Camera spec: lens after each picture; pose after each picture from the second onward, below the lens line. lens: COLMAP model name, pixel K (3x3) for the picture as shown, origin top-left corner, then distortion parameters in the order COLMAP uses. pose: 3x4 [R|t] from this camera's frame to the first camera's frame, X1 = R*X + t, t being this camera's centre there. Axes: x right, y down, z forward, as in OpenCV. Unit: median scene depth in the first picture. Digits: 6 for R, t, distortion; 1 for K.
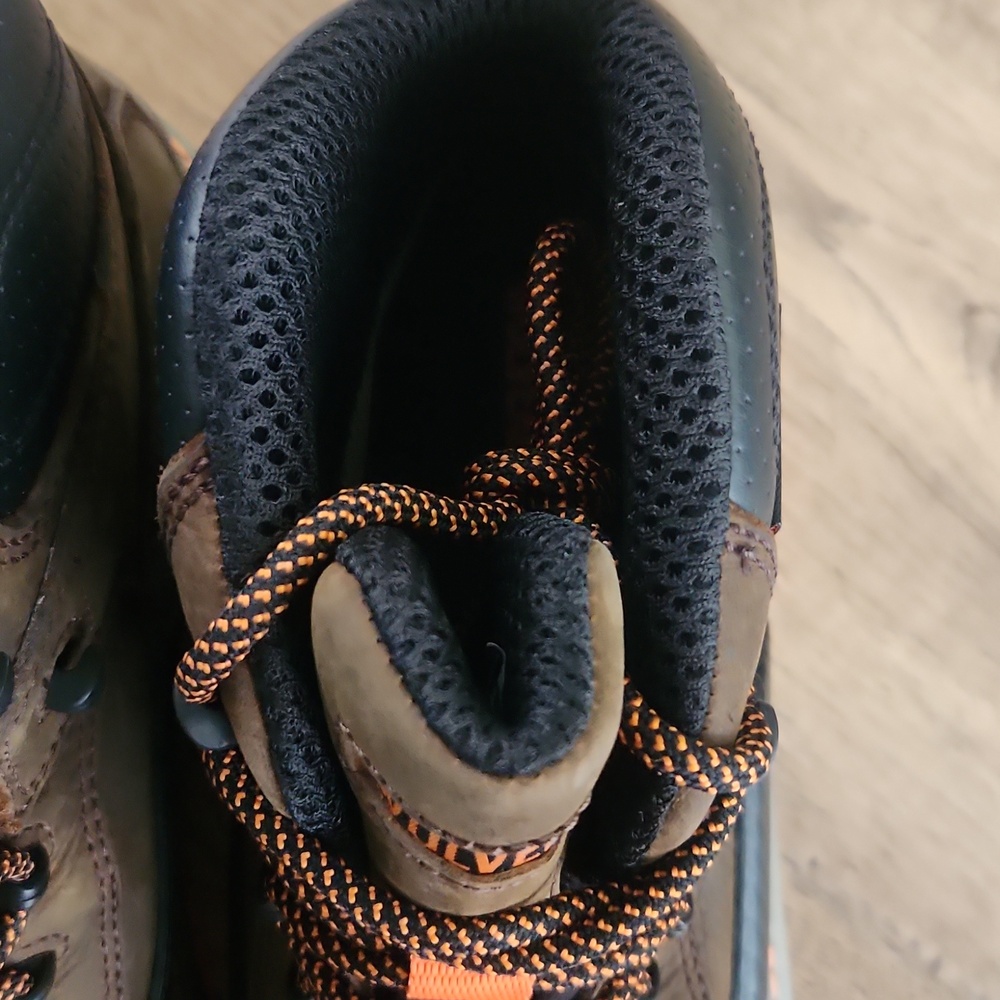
lens RADIAL K [[1550.2, 0, 427.4], [0, 1550.2, 500.0], [0, 0, 1]] dist [0.021486, 0.061836]
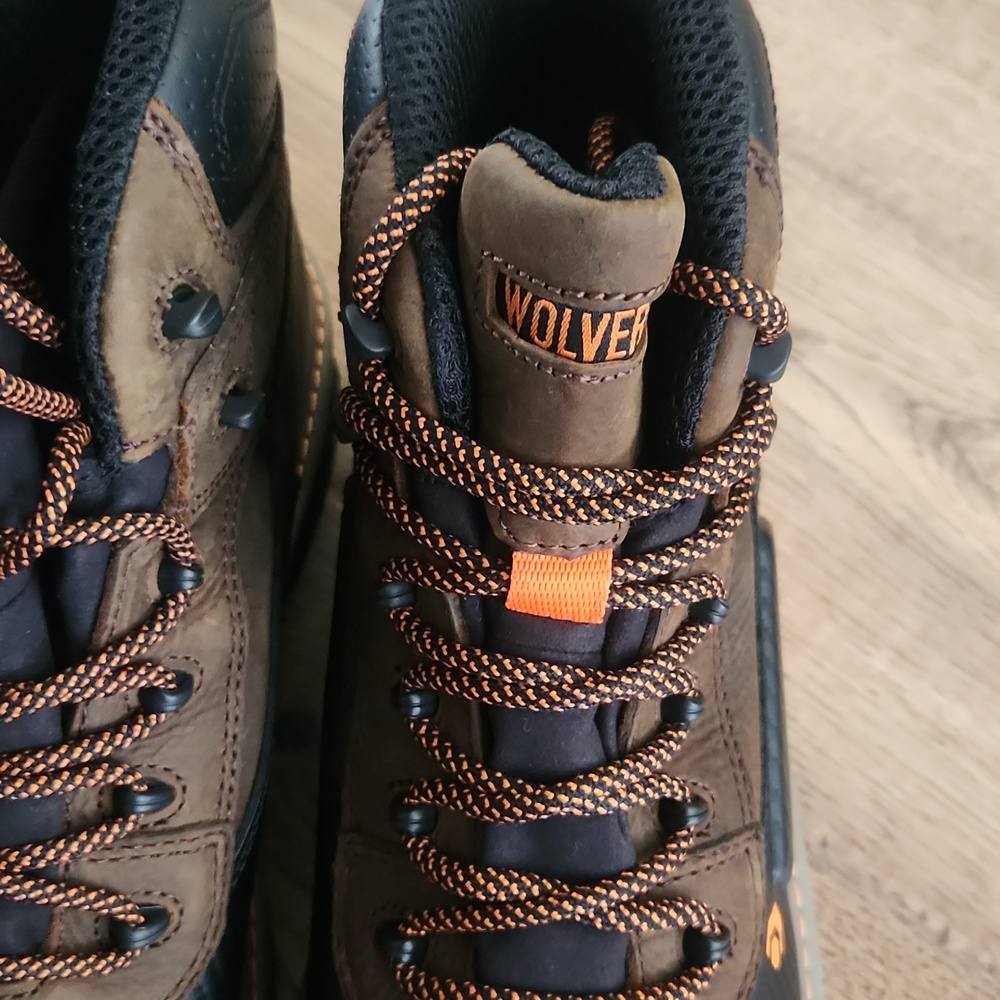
lens RADIAL K [[1550.2, 0, 427.4], [0, 1550.2, 500.0], [0, 0, 1]] dist [0.021486, 0.061836]
pose [[0.999360, 0.026562, 0.023975, -0.087027], [-0.015358, 0.923590, -0.383074, 0.574432], [-0.032318, 0.382460, 0.923407, -0.136393]]
